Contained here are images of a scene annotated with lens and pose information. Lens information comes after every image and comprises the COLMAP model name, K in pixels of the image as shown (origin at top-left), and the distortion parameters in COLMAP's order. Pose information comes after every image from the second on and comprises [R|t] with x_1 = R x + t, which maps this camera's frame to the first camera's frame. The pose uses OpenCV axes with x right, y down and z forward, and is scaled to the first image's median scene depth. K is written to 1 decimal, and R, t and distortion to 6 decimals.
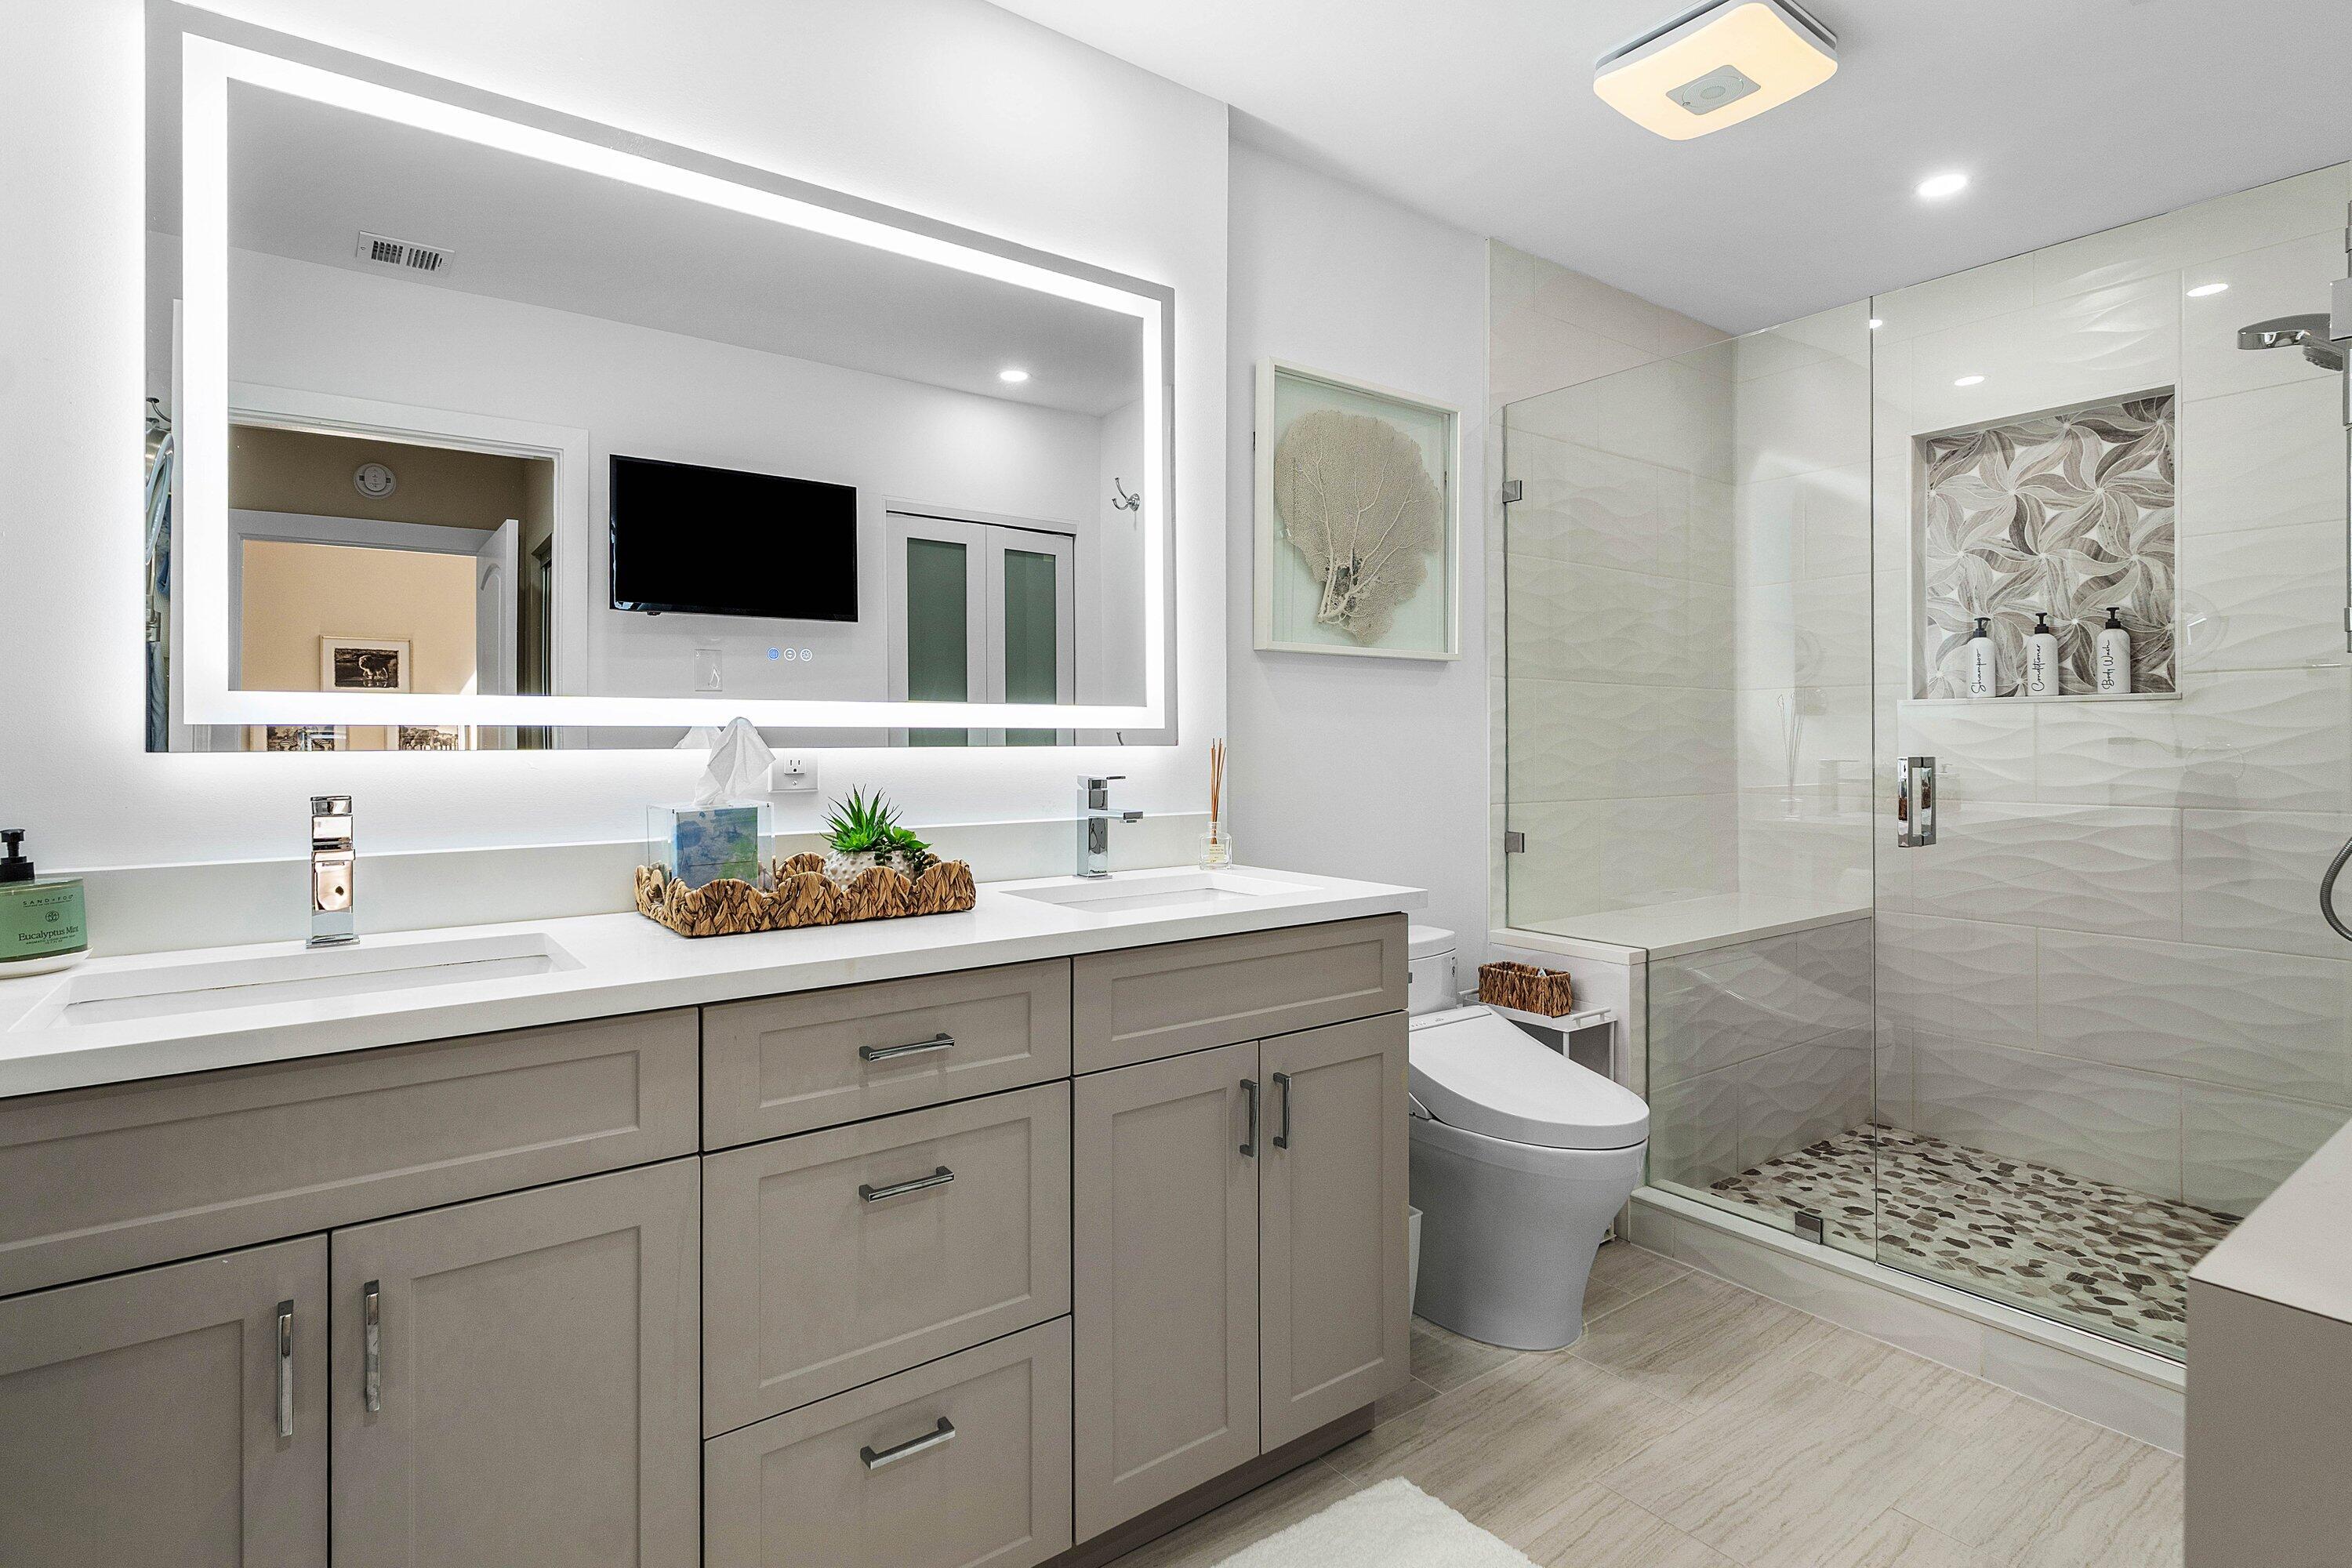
lens RADIAL K [[1158.7, 0, 1180.7], [0, 1158.7, 742.9], [0, 0, 1]] dist [-0.000910, 0.001029]
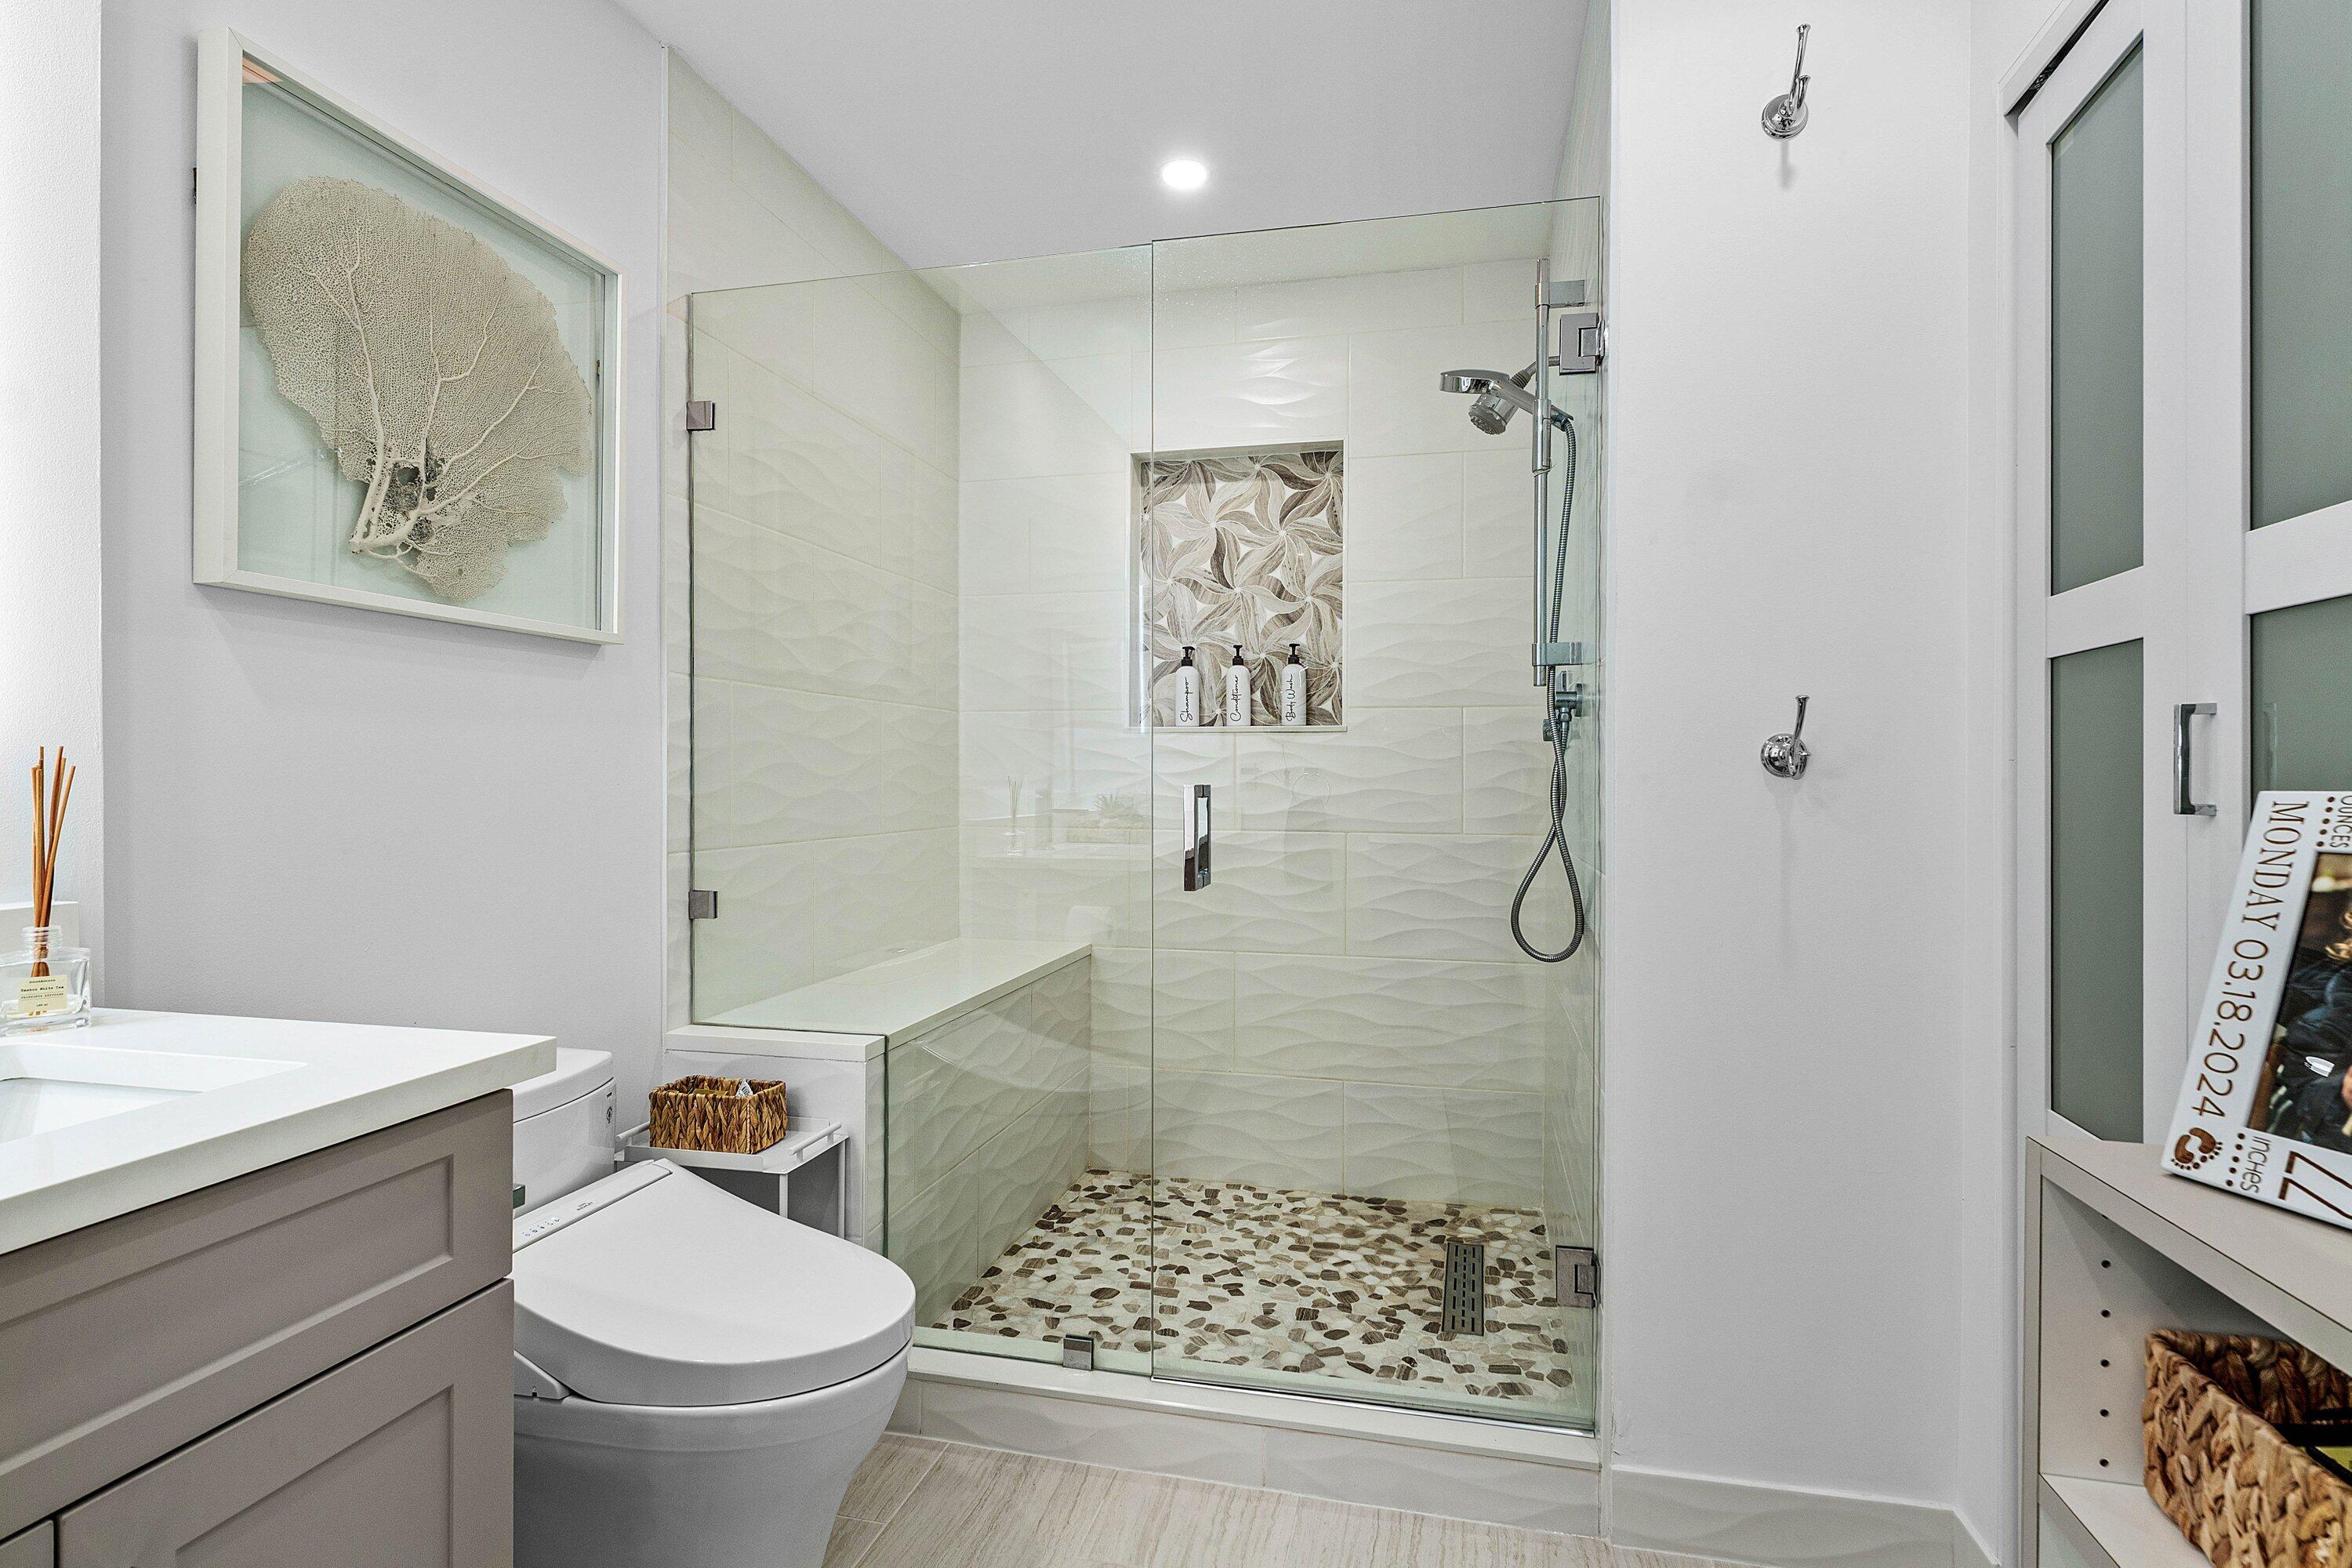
lens RADIAL K [[1145.8, 0, 1203.0], [0, 1145.8, 782.5], [0, 0, 1]] dist [0.000231, 0.000679]
pose [[0.759350, 0.000061, 0.650682, 0.062290], [-0.004903, 0.999972, 0.005629, 0.004189], [-0.650663, -0.007465, 0.759330, 0.263758]]
